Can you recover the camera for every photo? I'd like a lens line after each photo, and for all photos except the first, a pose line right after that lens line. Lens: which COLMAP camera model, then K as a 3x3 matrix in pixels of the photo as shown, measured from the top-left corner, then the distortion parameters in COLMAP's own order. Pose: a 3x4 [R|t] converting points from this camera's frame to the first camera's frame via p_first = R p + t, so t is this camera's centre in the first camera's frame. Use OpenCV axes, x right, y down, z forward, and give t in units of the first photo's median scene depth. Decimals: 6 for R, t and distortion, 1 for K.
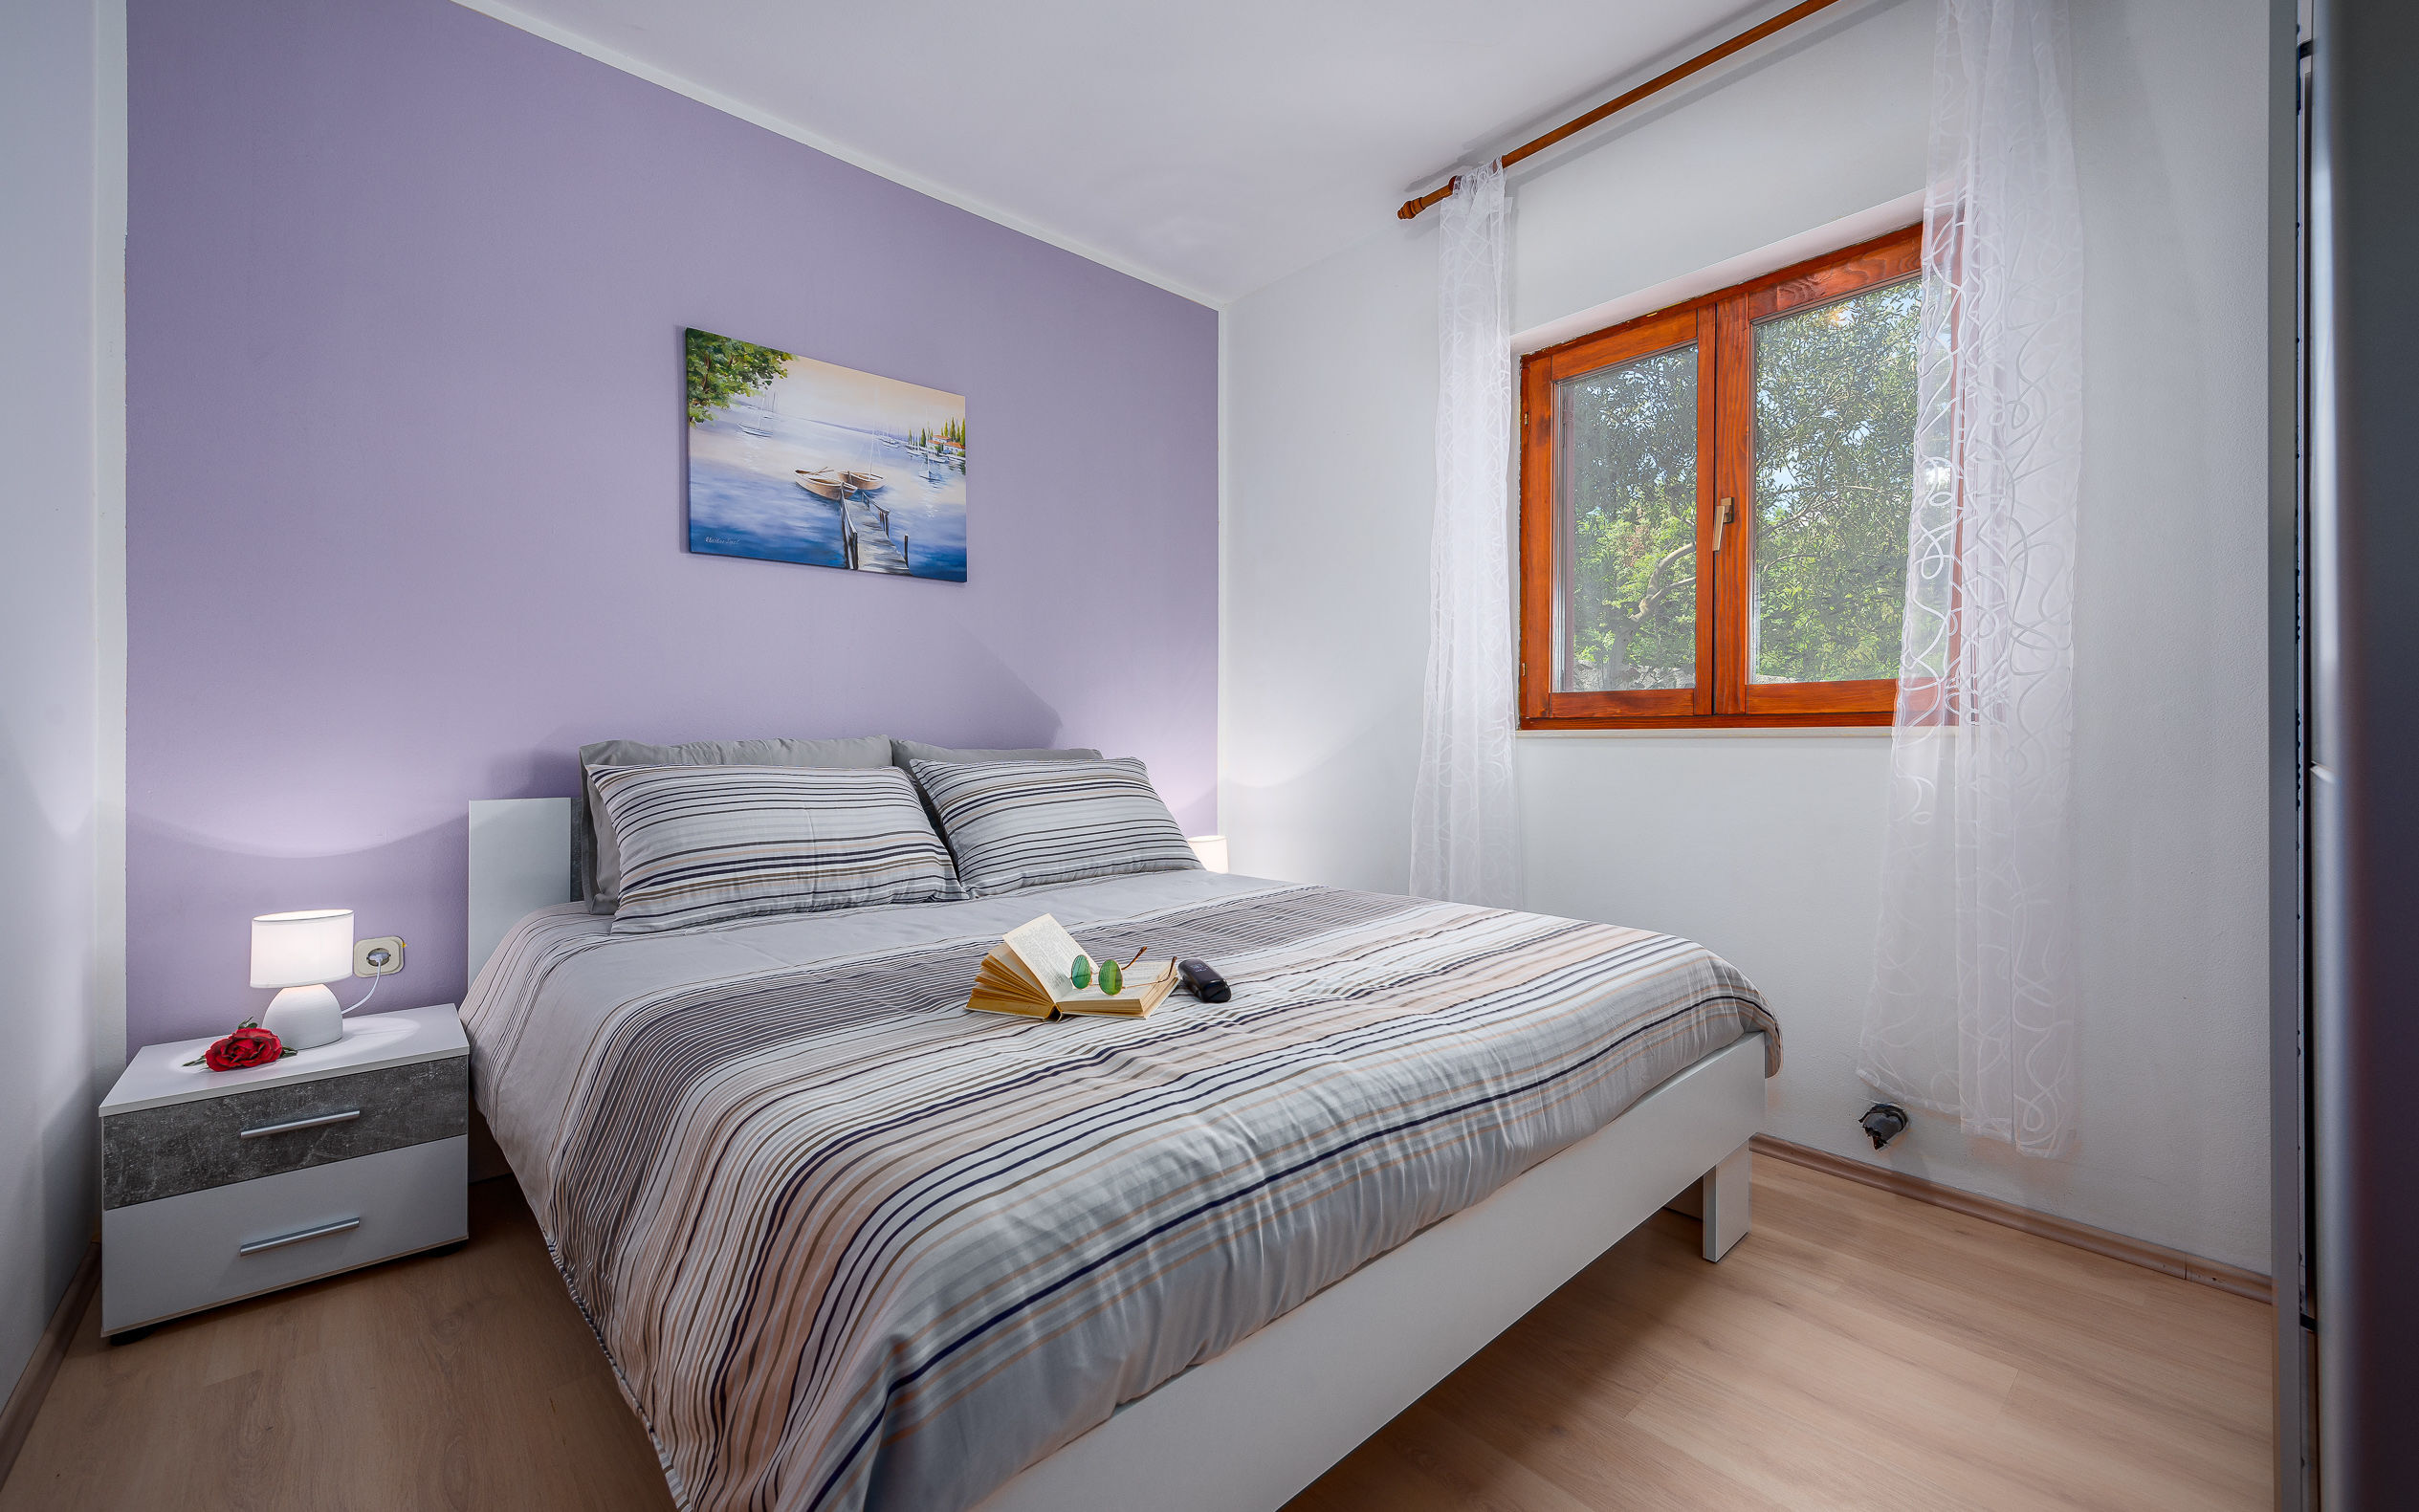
lens RADIAL K [[945.5, 0, 1209.5], [0, 945.5, 756.0], [0, 0, 1]] dist [-0.000076, -0.000019]
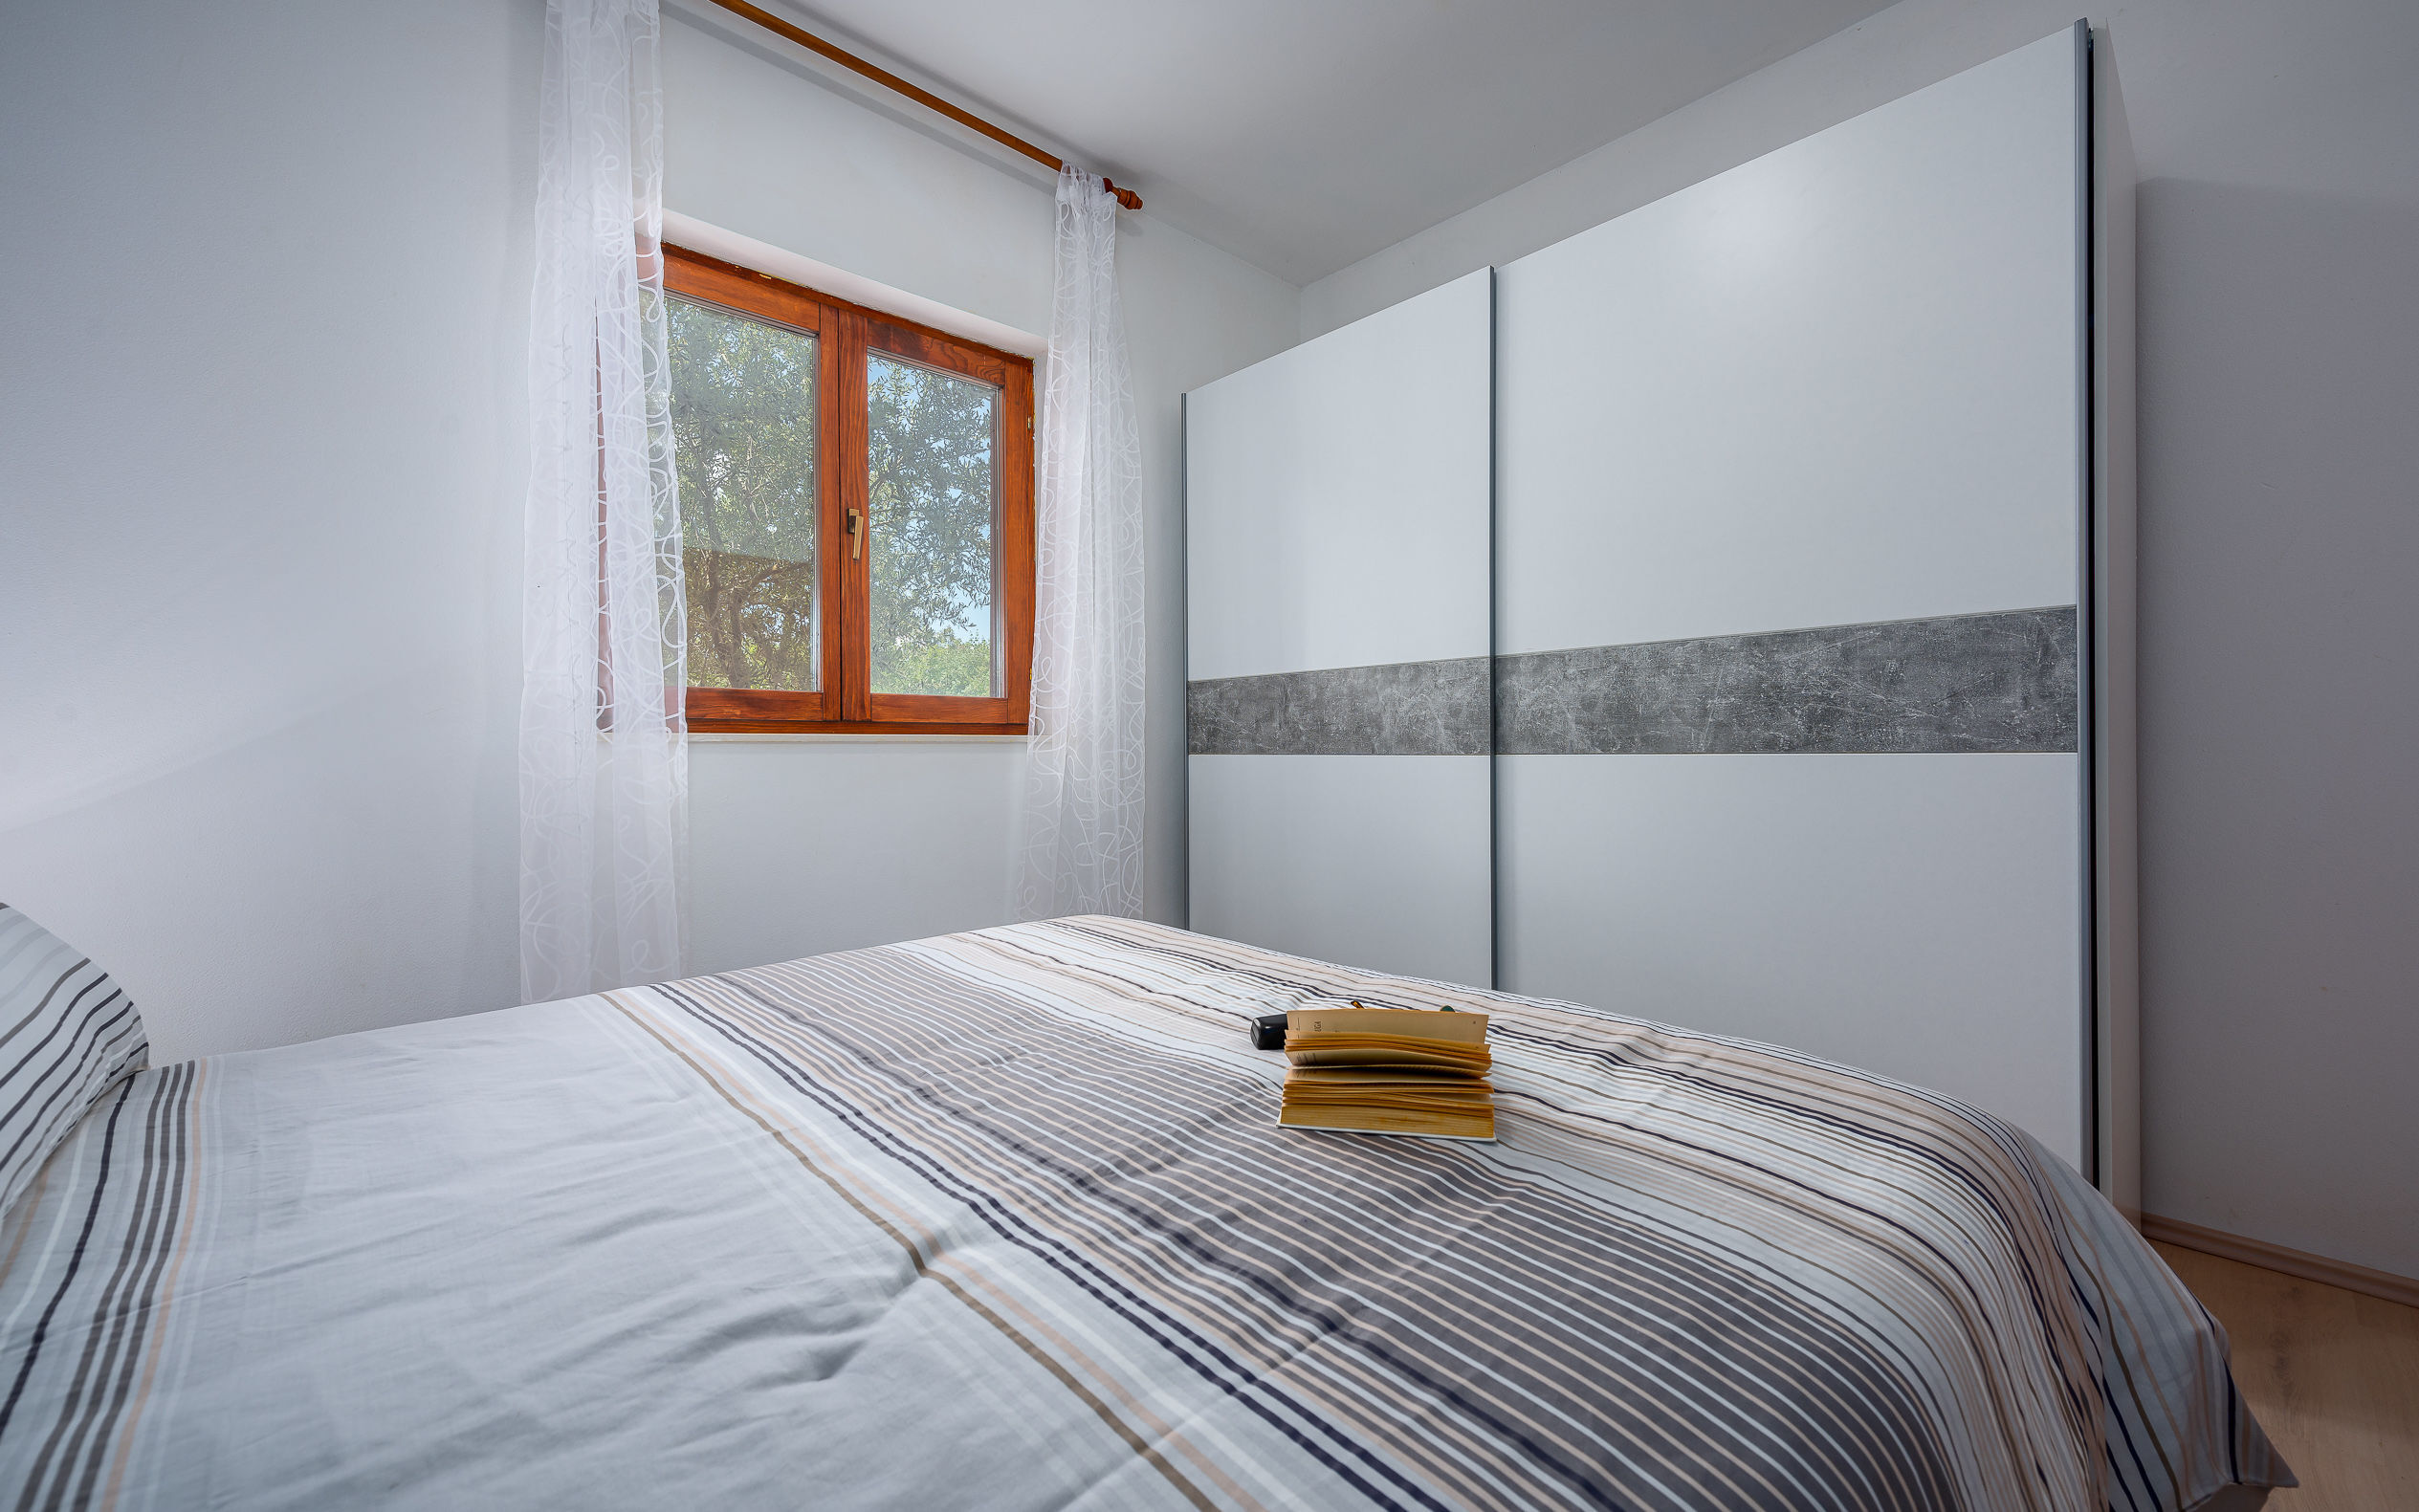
lens RADIAL K [[945.5, 0, 1209.5], [0, 945.5, 756.0], [0, 0, 1]] dist [-0.000076, -0.000019]
pose [[-0.030993, -0.002994, 0.999515, -0.482500], [0.017222, 0.999845, 0.003529, -0.003027], [-0.999371, 0.017323, -0.030936, 0.650077]]
